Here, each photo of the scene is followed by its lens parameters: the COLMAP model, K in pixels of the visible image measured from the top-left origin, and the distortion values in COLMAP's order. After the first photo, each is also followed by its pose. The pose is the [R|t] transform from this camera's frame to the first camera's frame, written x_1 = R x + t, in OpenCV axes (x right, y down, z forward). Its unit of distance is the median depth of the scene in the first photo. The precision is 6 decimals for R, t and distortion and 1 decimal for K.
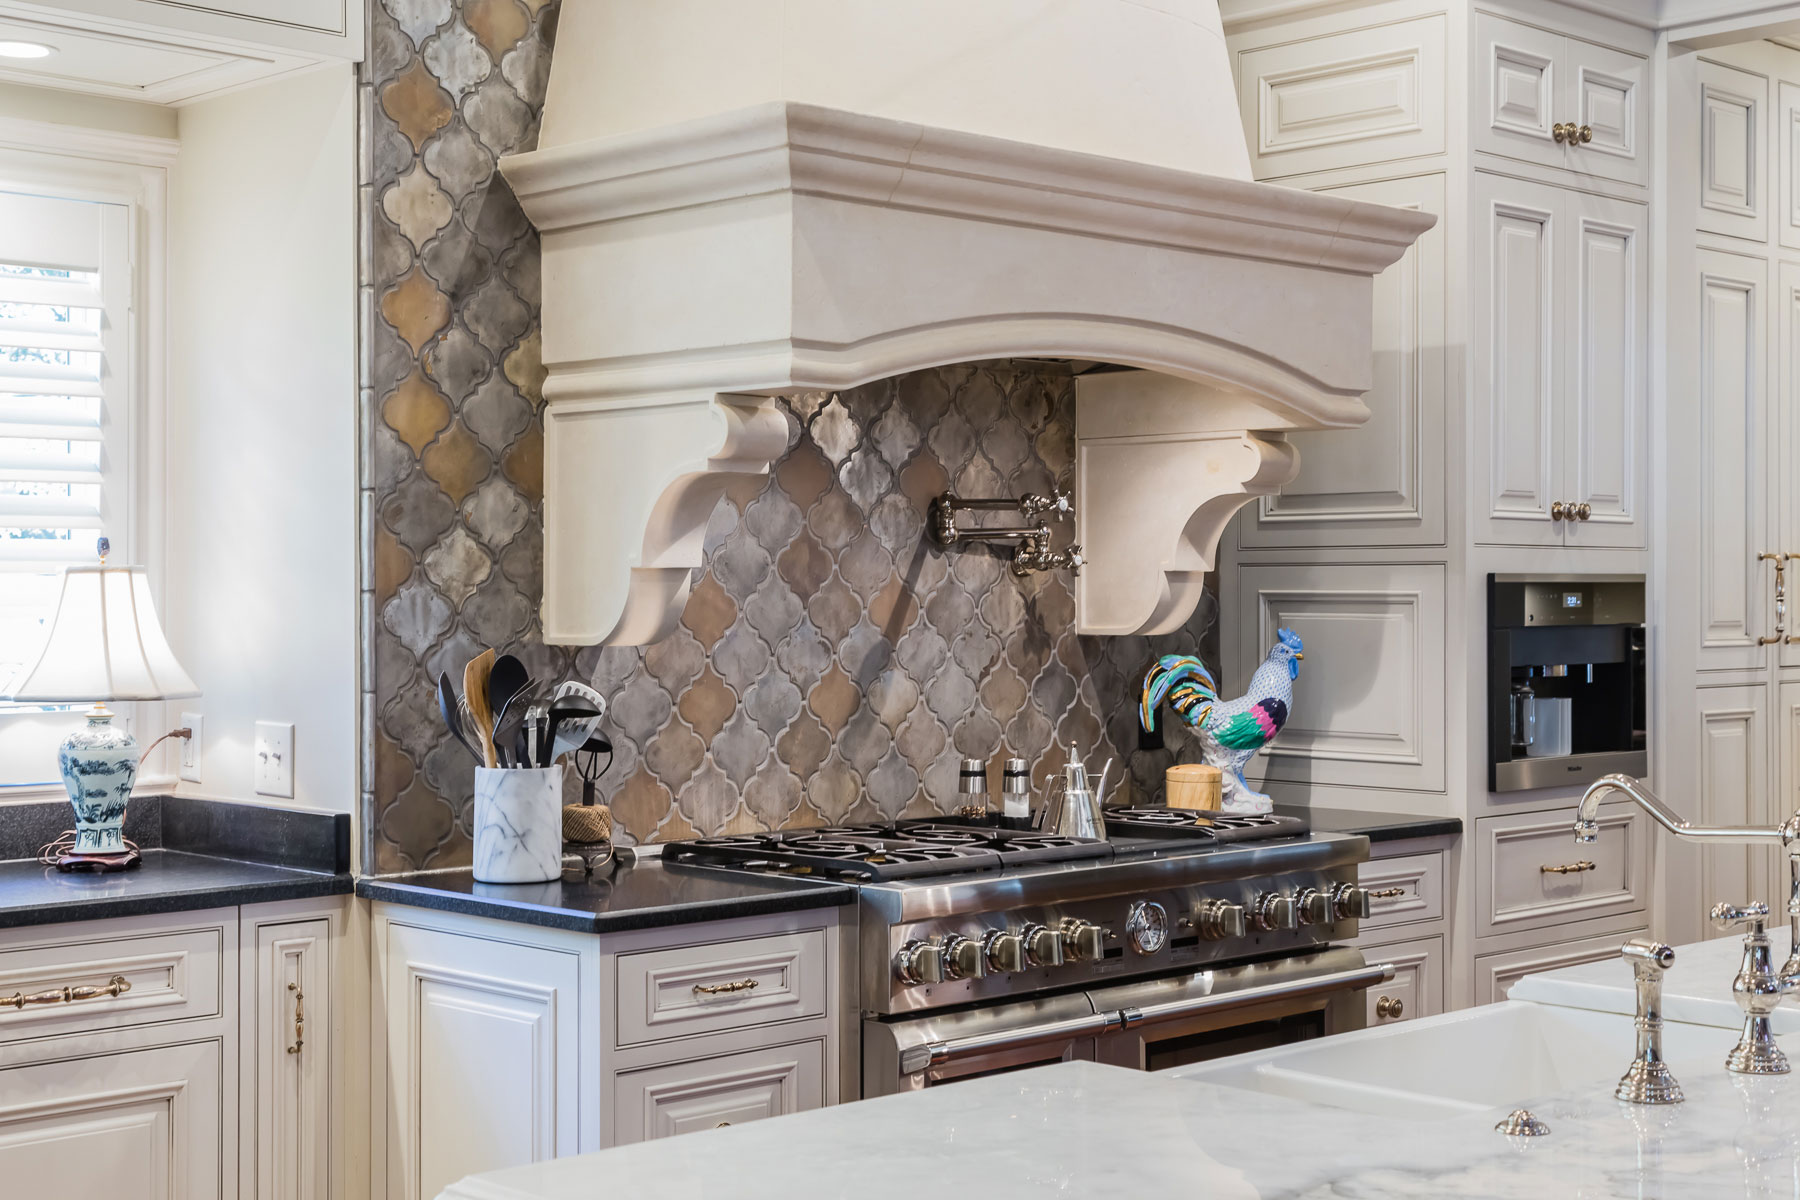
lens RADIAL K [[2502.9, 0, 921.8], [0, 2502.9, 594.4], [0, 0, 1]] dist [0.034348, 0.000000]
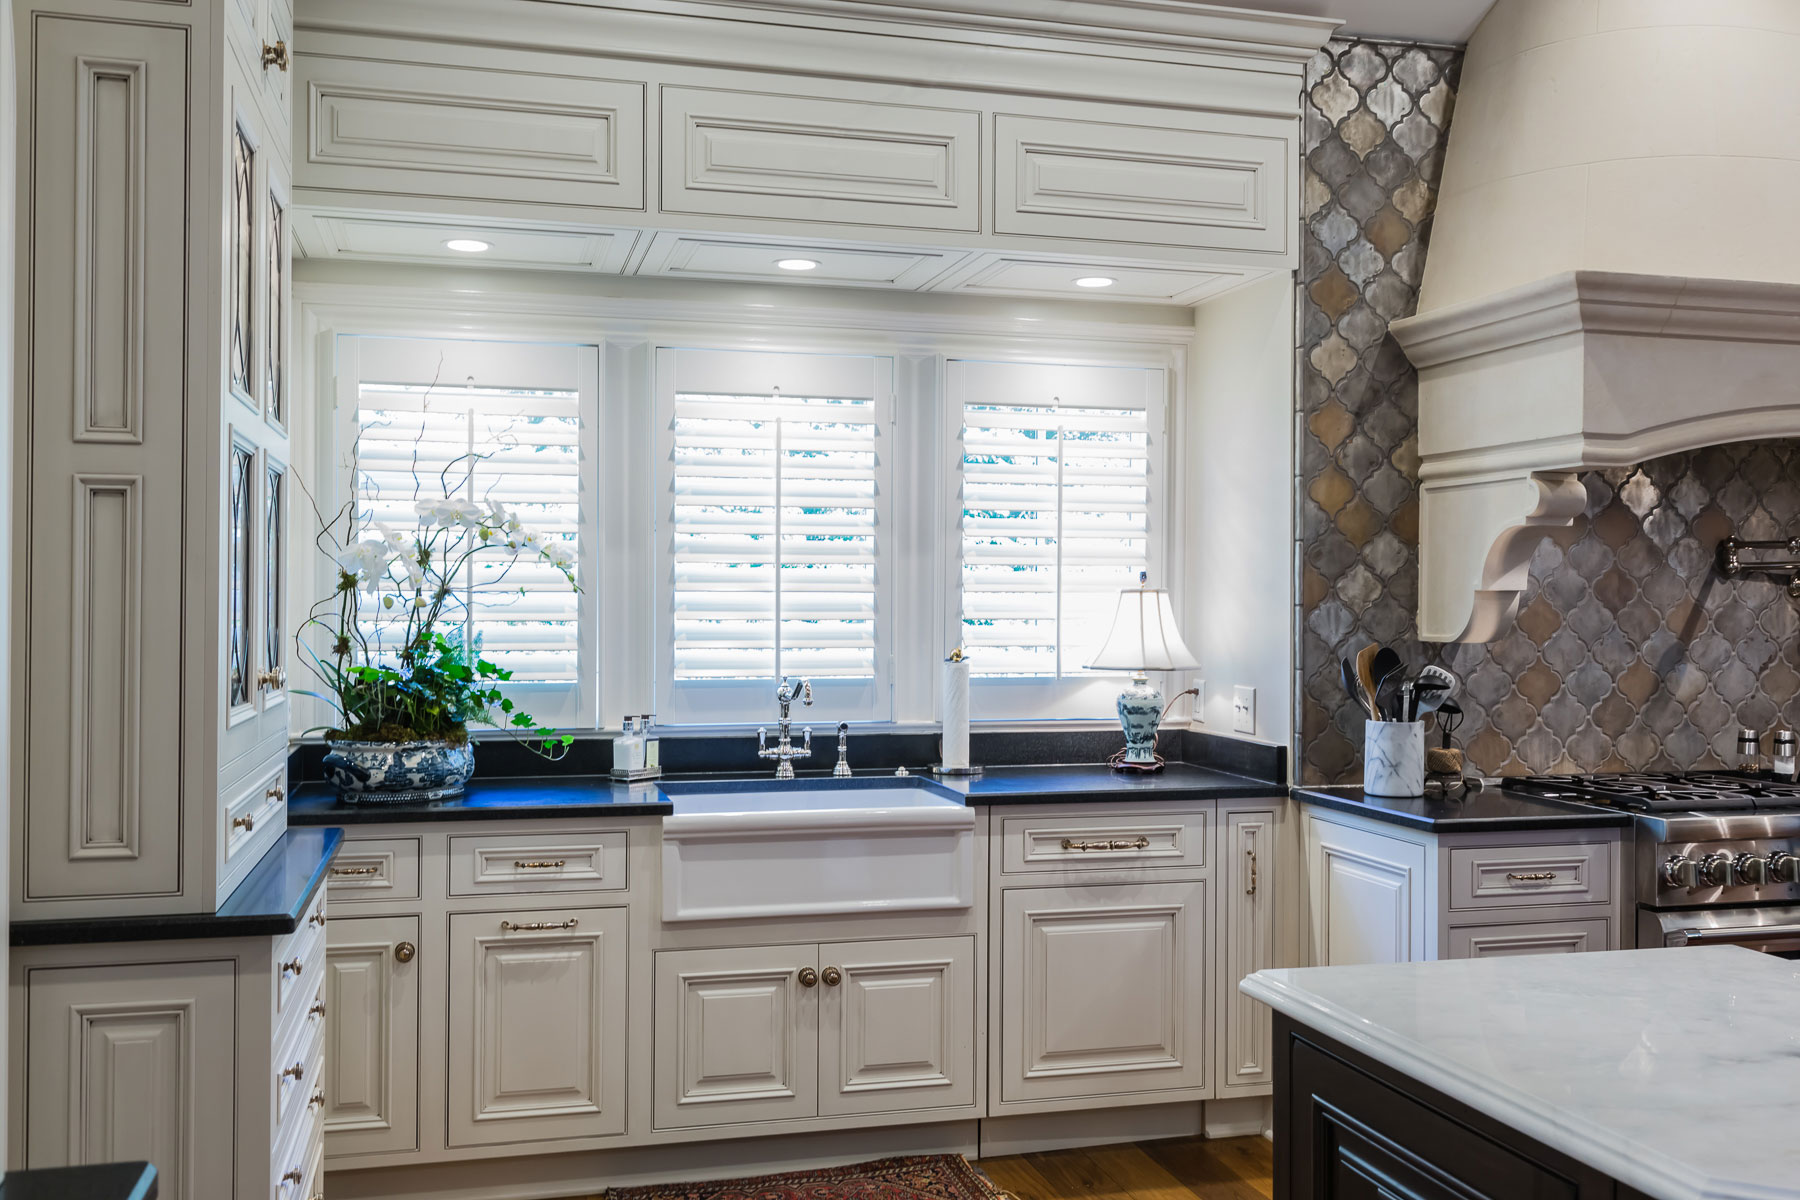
lens RADIAL K [[1631.9, 0, 909.3], [0, 1631.9, 595.7], [0, 0, 1]] dist [0.006694, -0.007692]
pose [[0.874131, 0.003814, -0.485676, 0.059287], [-0.006653, 0.999969, -0.004121, -0.001287], [0.485645, 0.006833, 0.874129, -0.012748]]
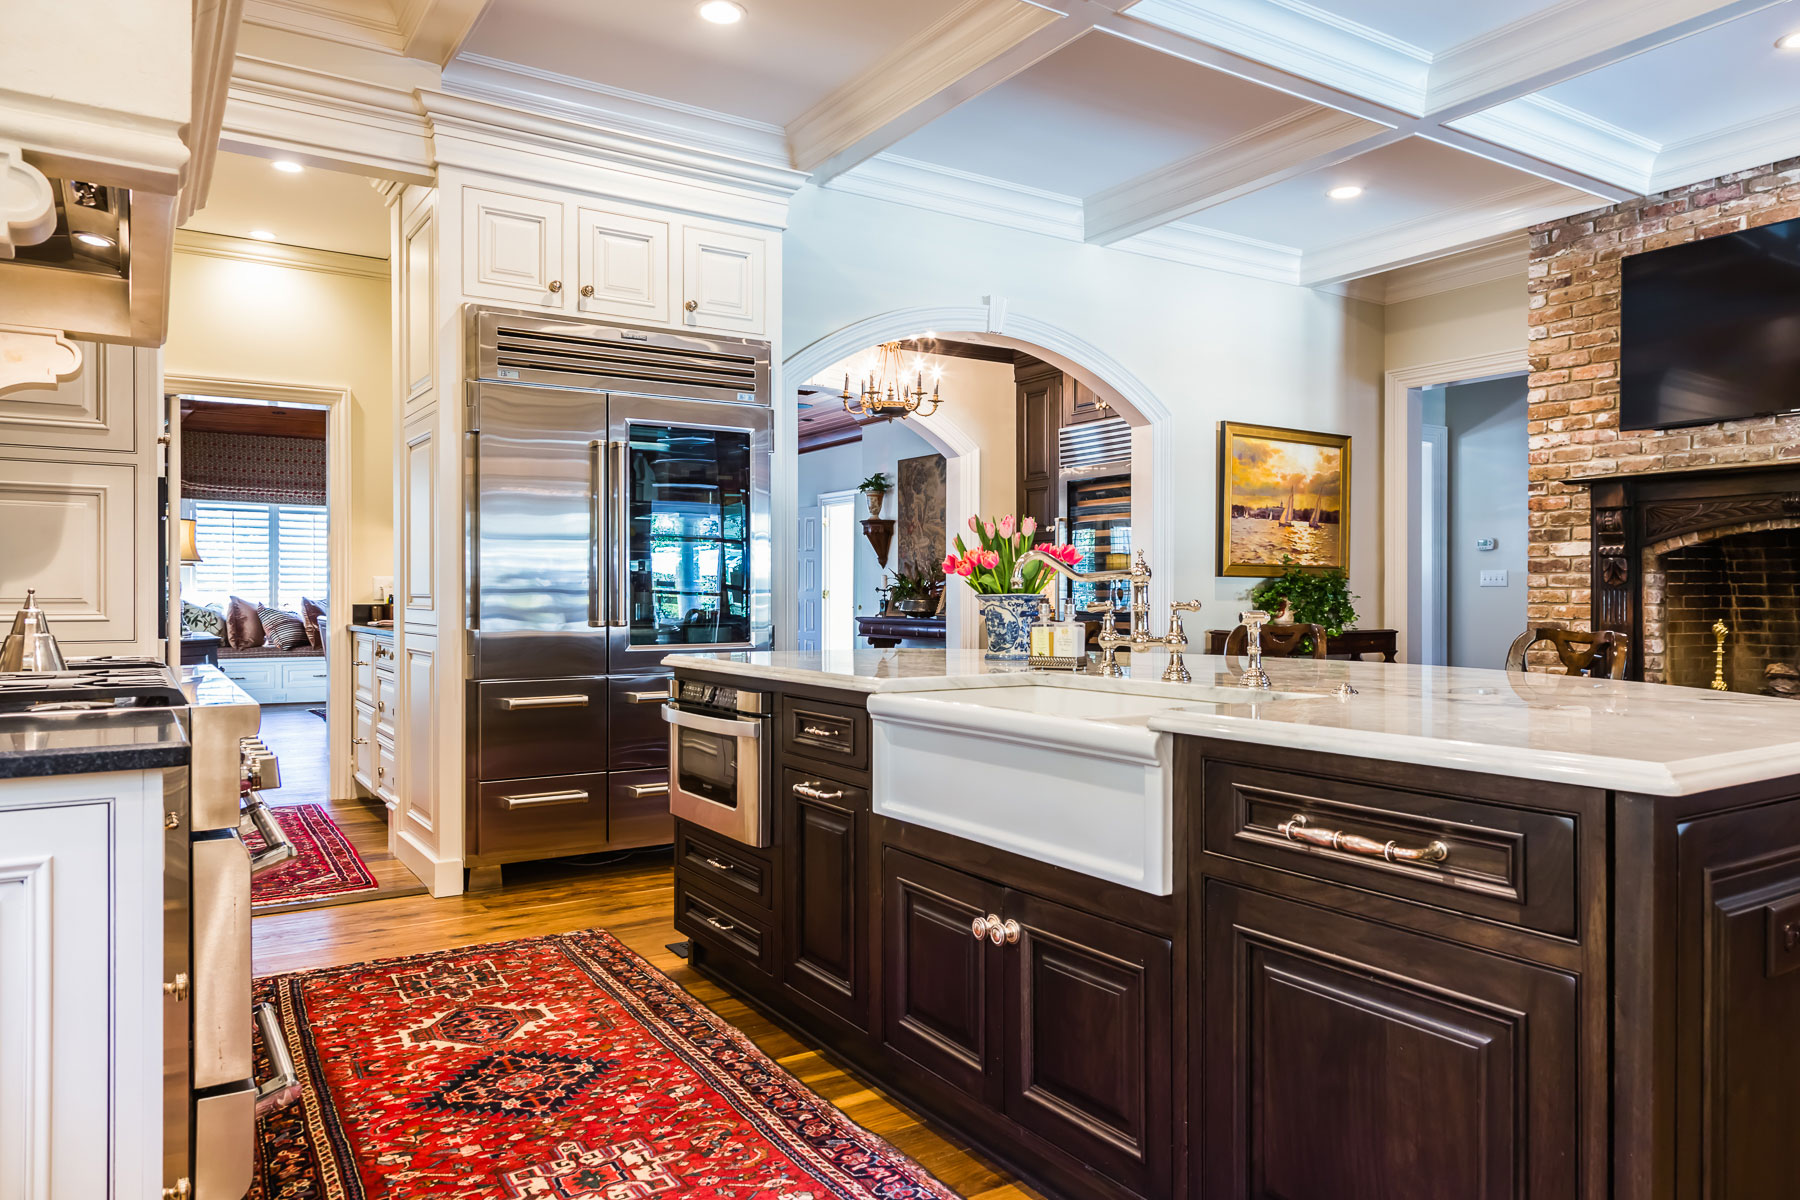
lens RADIAL K [[1191.9, 0, 912.3], [0, 1191.9, 600.4], [0, 0, 1]] dist [0.010961, -0.000899]
pose [[0.189172, -0.004076, 0.981935, -0.395221], [-0.000990, 0.999990, 0.004341, 0.065895], [-0.981943, -0.001793, 0.189166, 0.577551]]
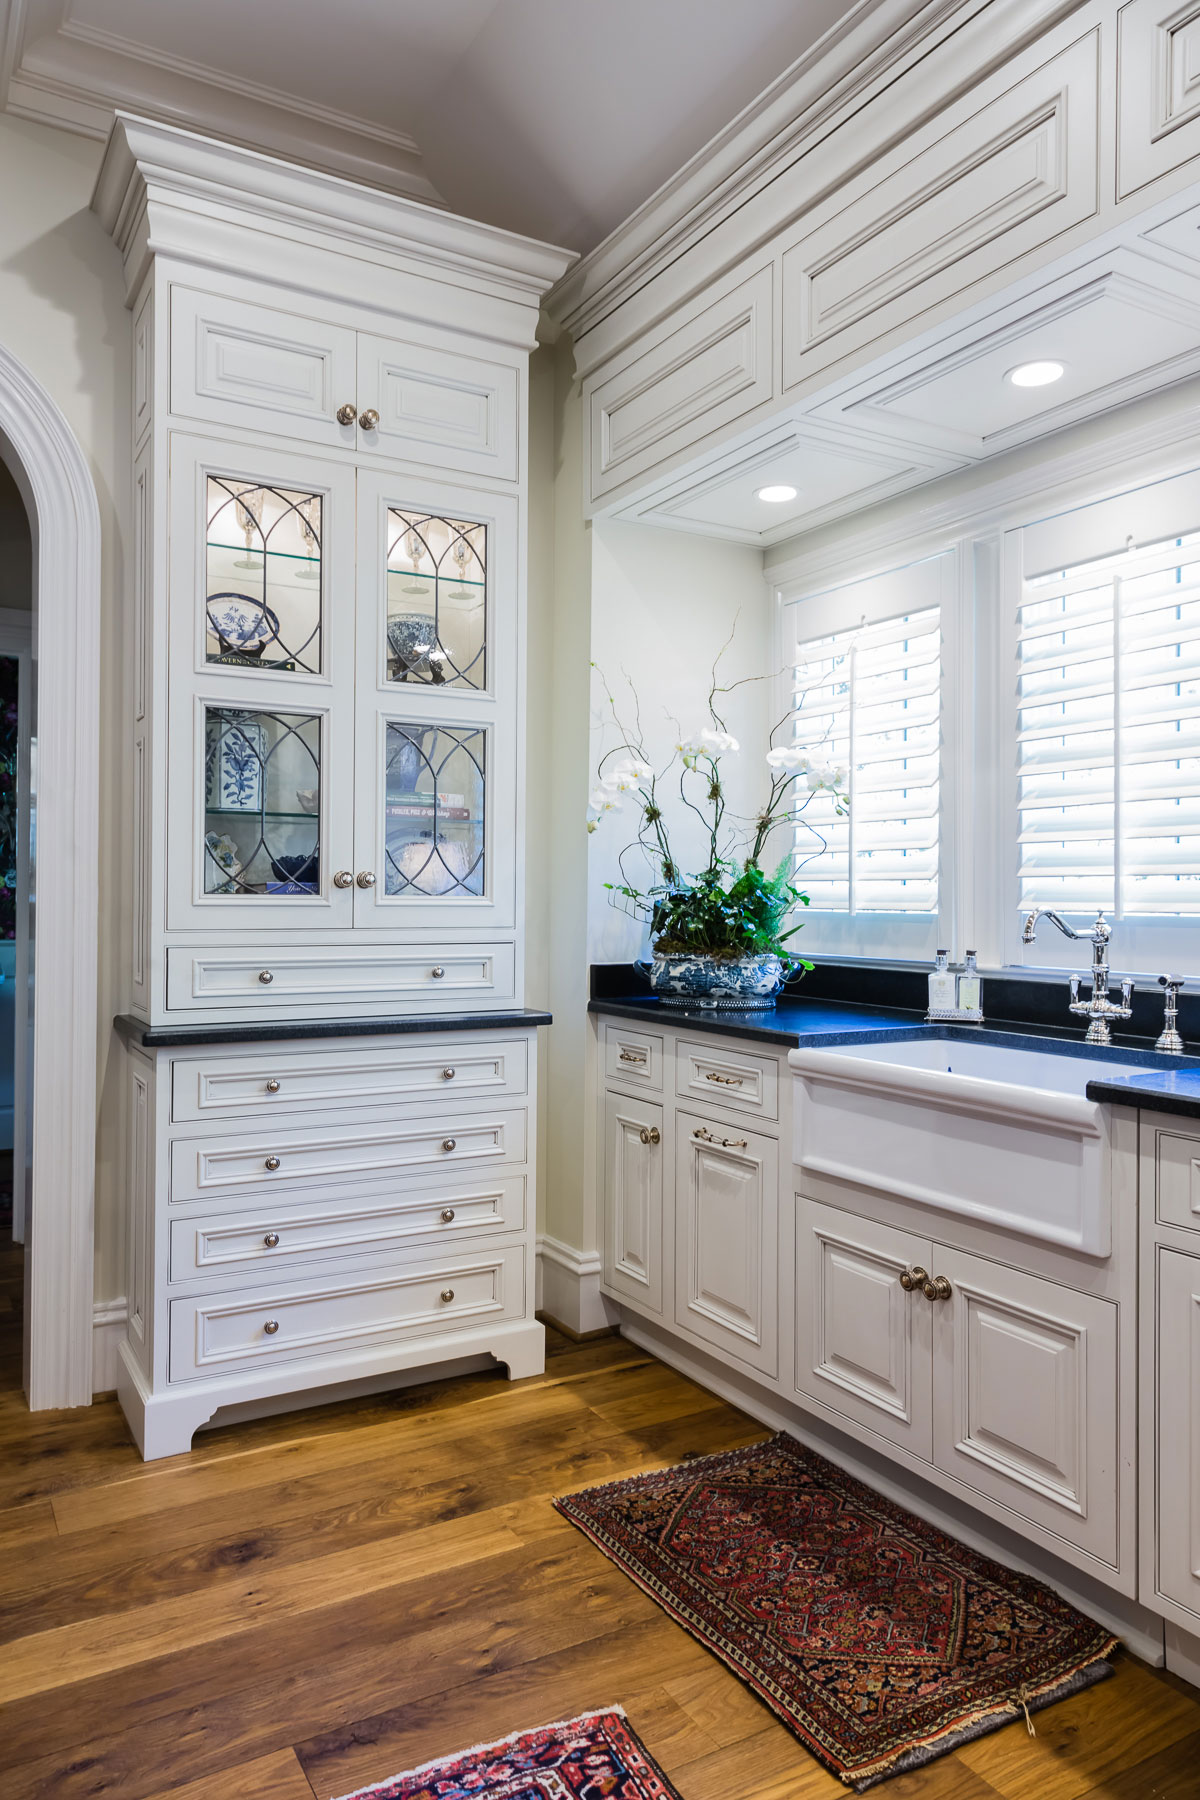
lens RADIAL K [[1191.9, 0, 591.6], [0, 1191.9, 893.6], [0, 0, 1]] dist [0.010961, -0.000899]
pose [[-0.245835, -0.002266, -0.969309, 0.112866], [-0.006511, 0.999979, -0.000686, 0.038901], [0.969290, 0.006142, -0.245844, 0.735684]]
